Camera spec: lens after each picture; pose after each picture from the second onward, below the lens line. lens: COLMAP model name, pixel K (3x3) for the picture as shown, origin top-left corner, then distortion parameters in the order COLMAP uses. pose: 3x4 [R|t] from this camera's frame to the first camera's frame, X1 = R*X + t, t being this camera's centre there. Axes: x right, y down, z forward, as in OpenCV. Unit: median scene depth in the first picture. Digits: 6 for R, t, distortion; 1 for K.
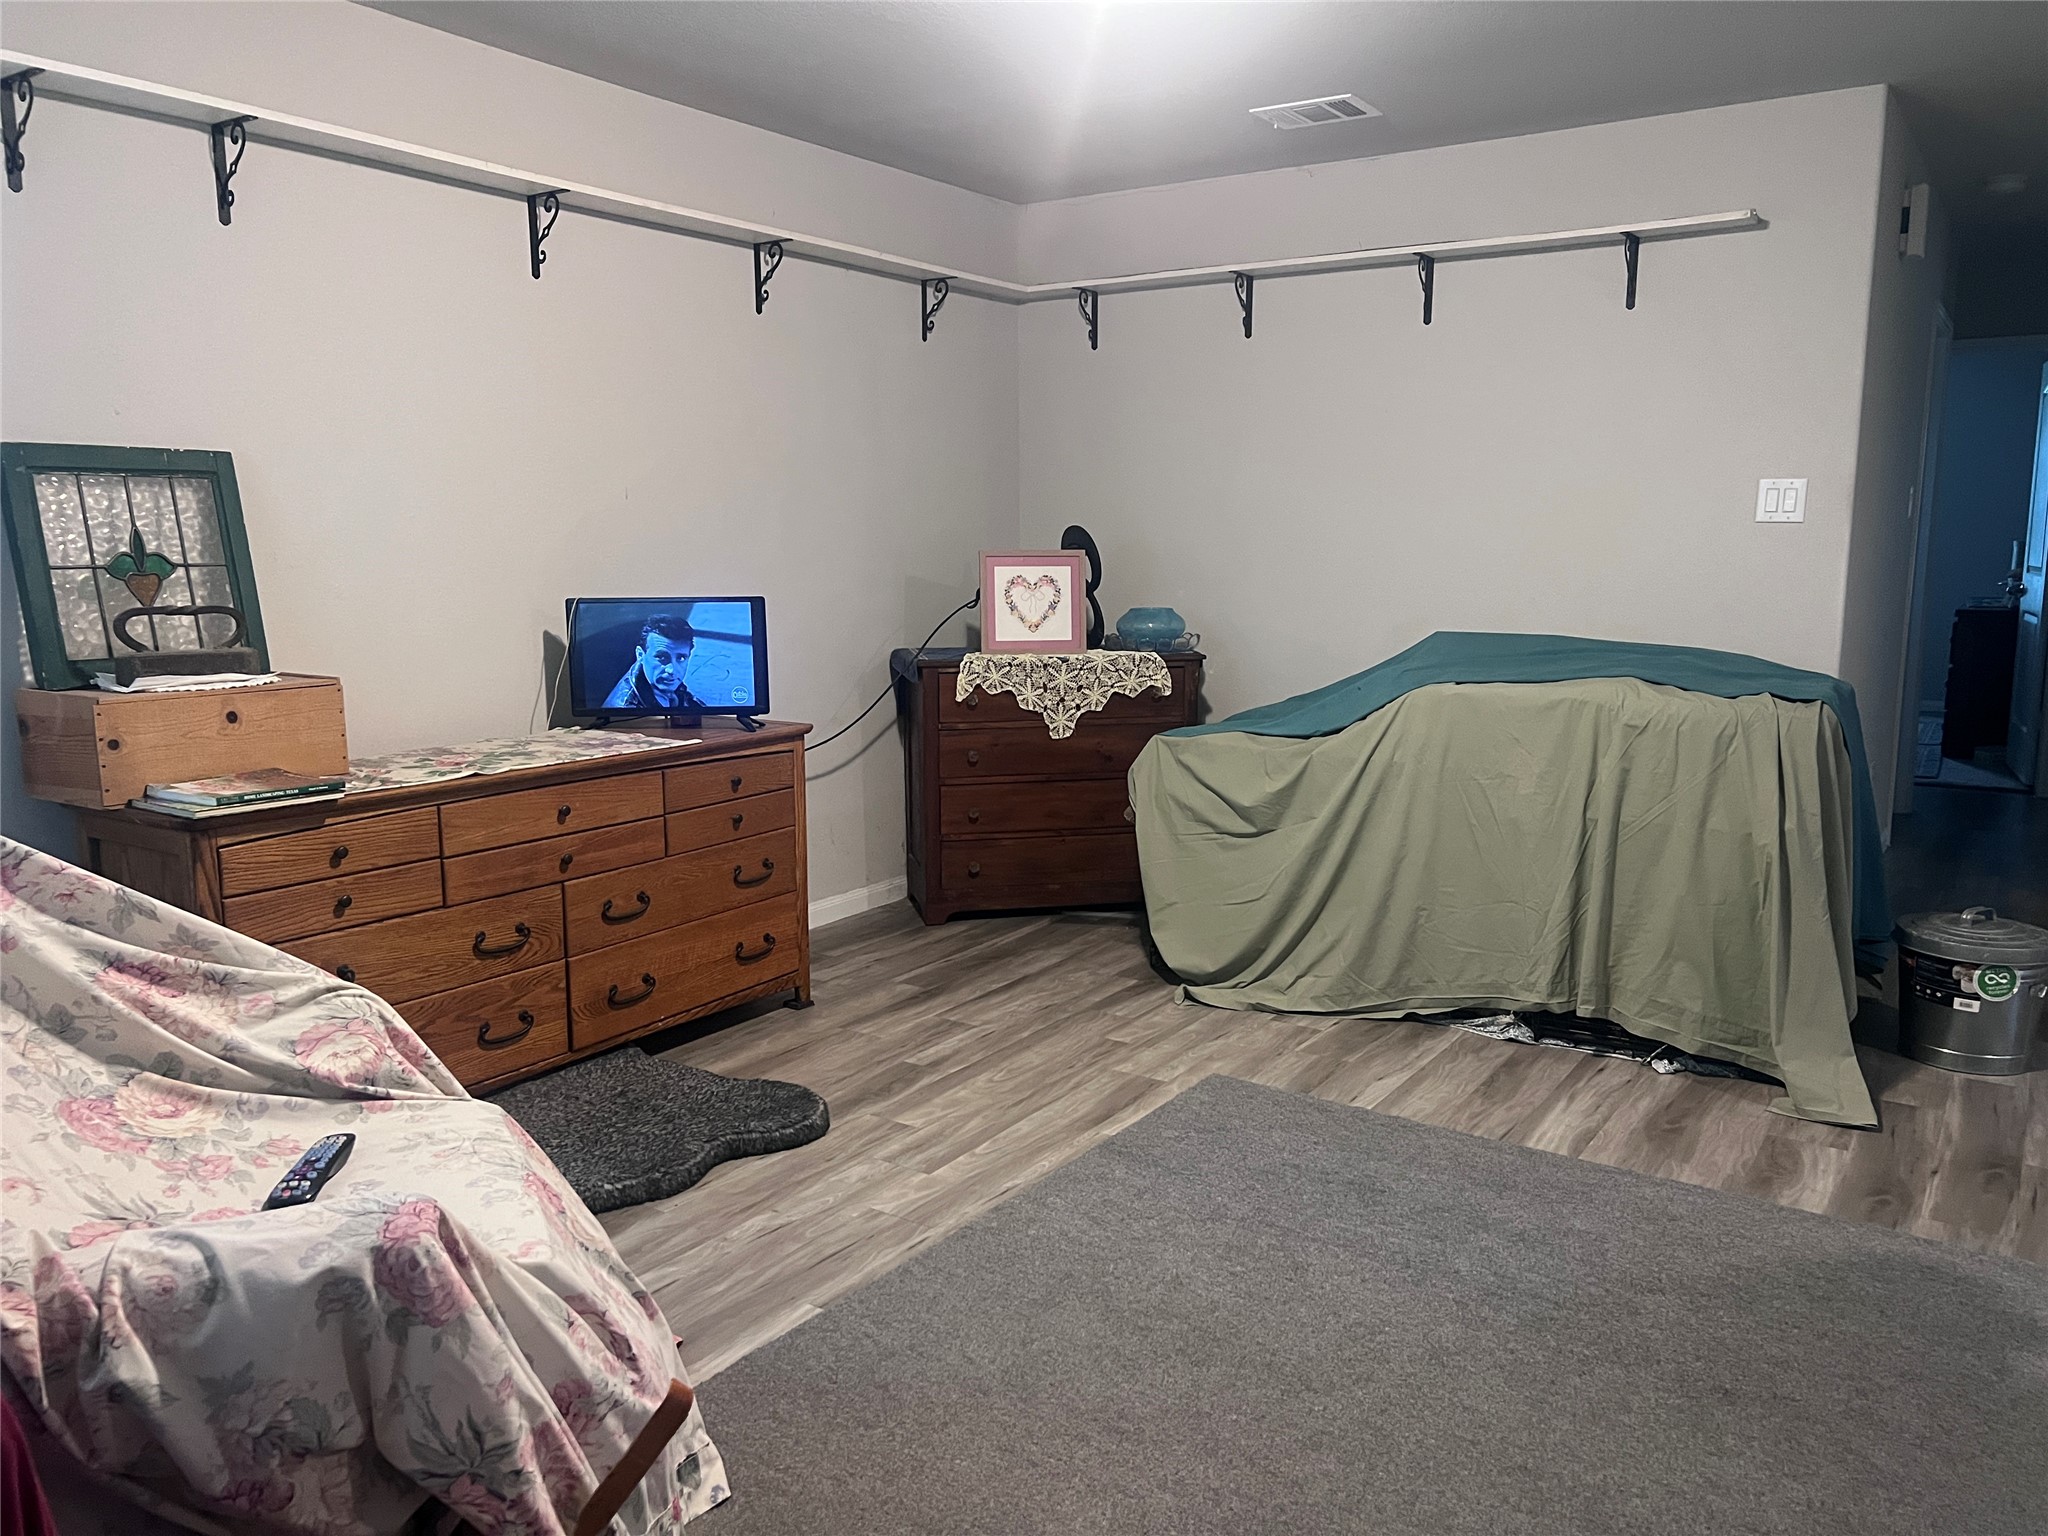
lens RADIAL K [[1539.3, 0, 1031.7], [0, 1539.3, 775.8], [0, 0, 1]] dist [0.016373, 0.002426]
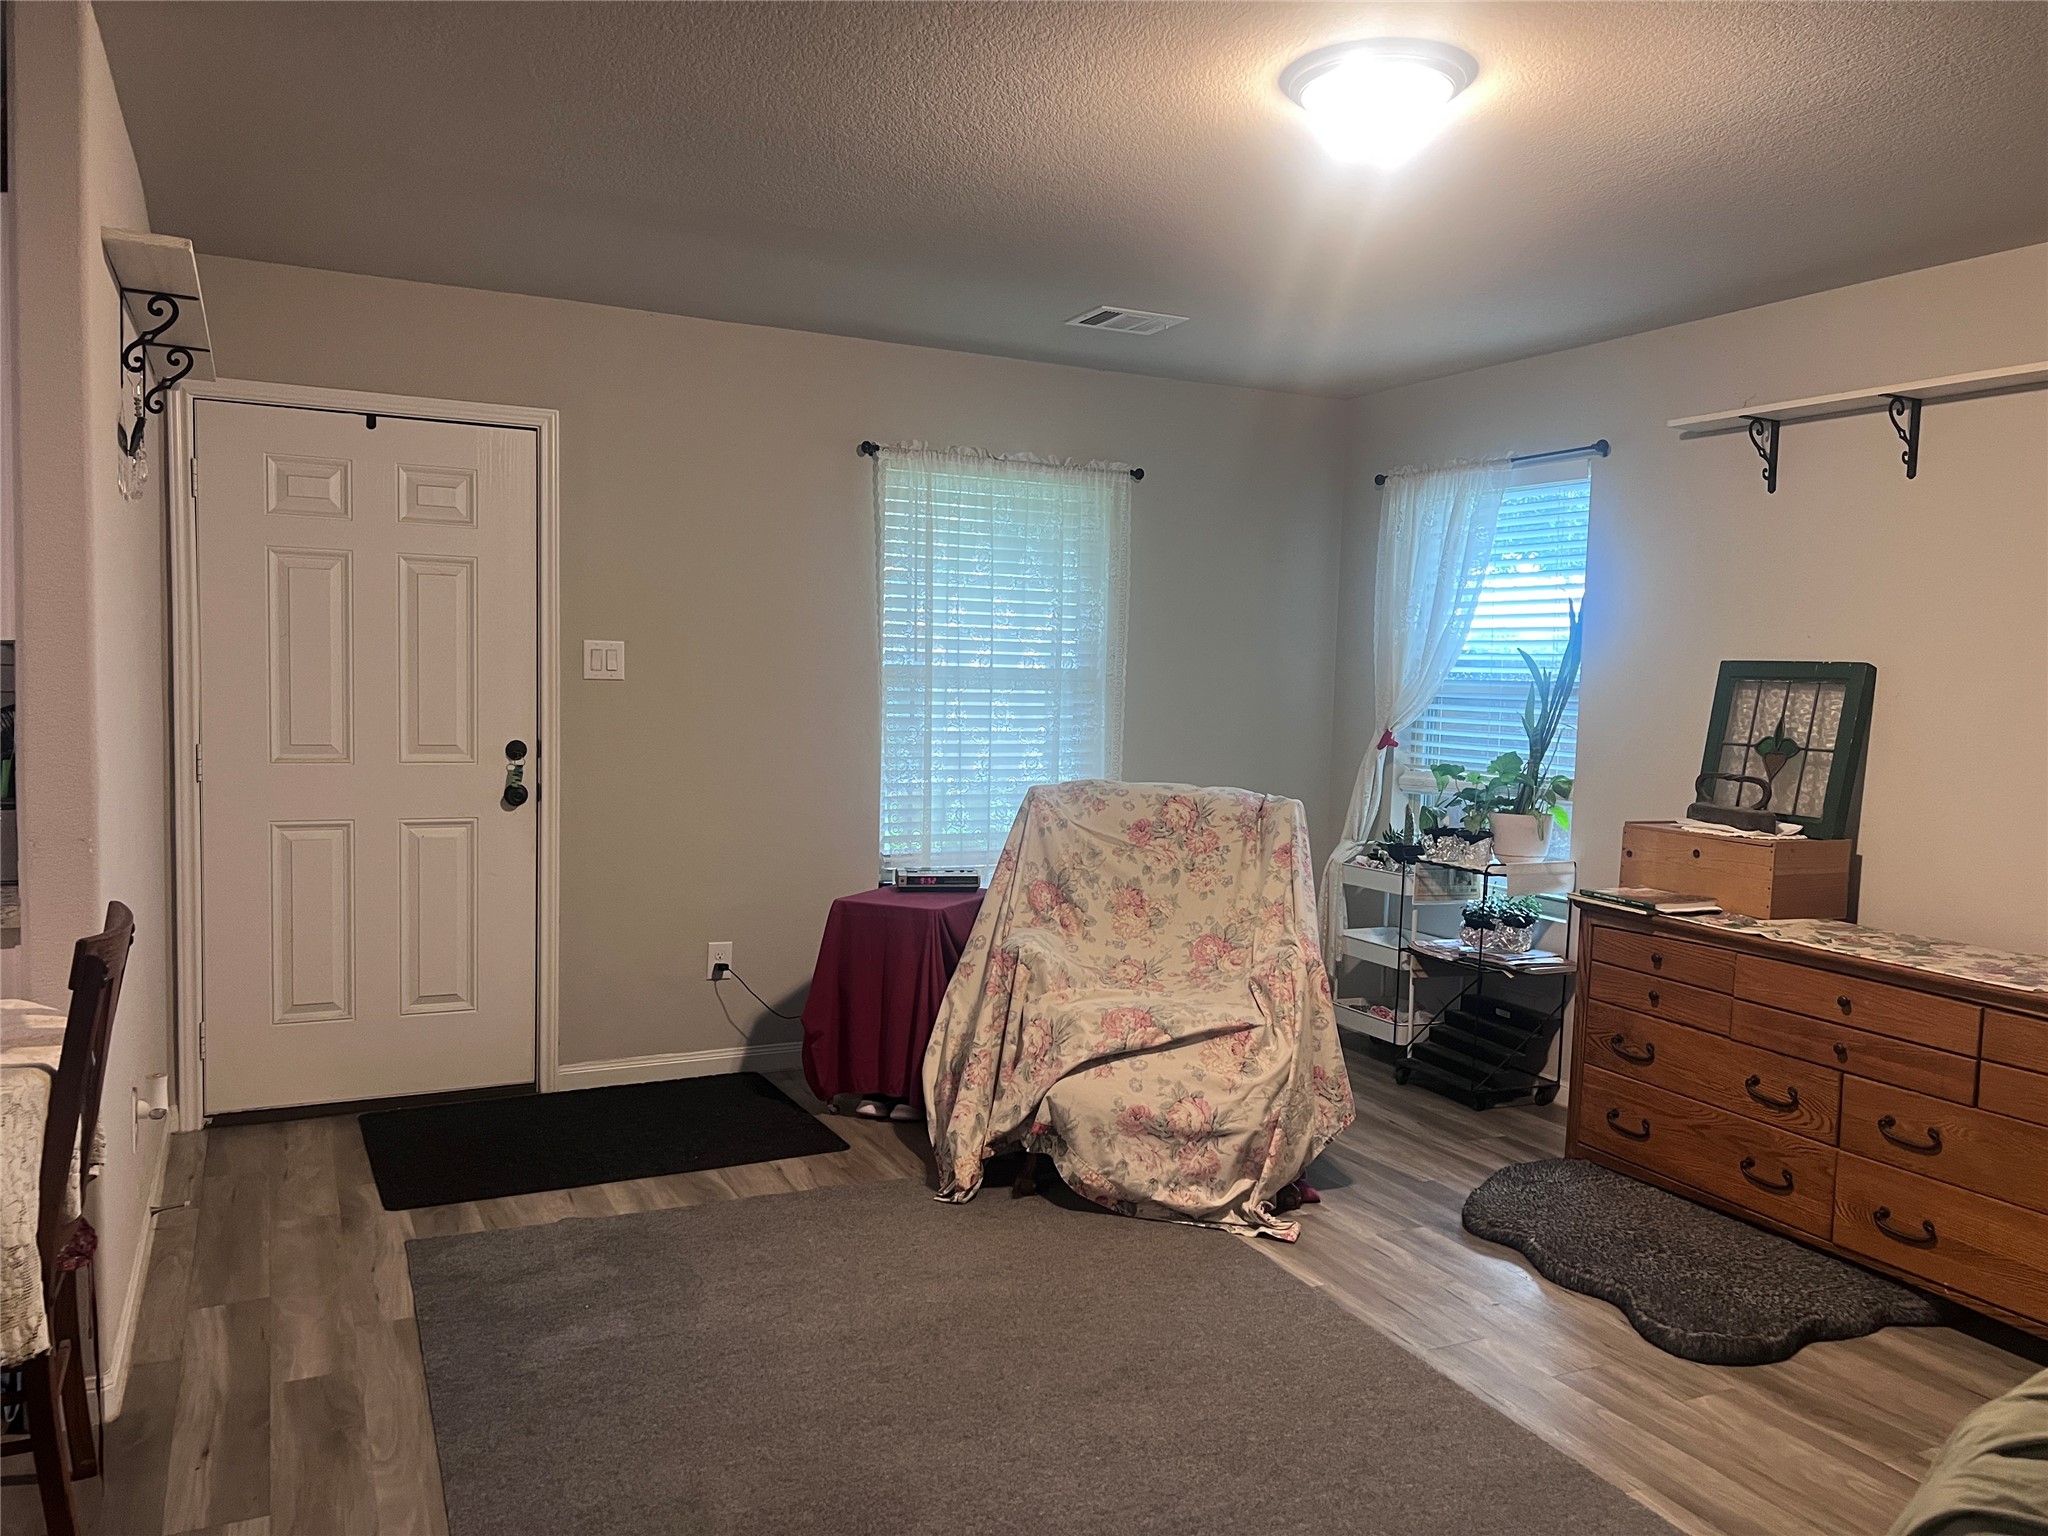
lens RADIAL K [[1539.3, 0, 1029.0], [0, 1539.3, 771.6], [0, 0, 1]] dist [0.016373, 0.002426]
pose [[-0.511649, 0.041691, -0.858183, 0.896365], [-0.167162, 0.974906, 0.147023, -0.197493], [0.842777, 0.218680, -0.491840, 1.078534]]
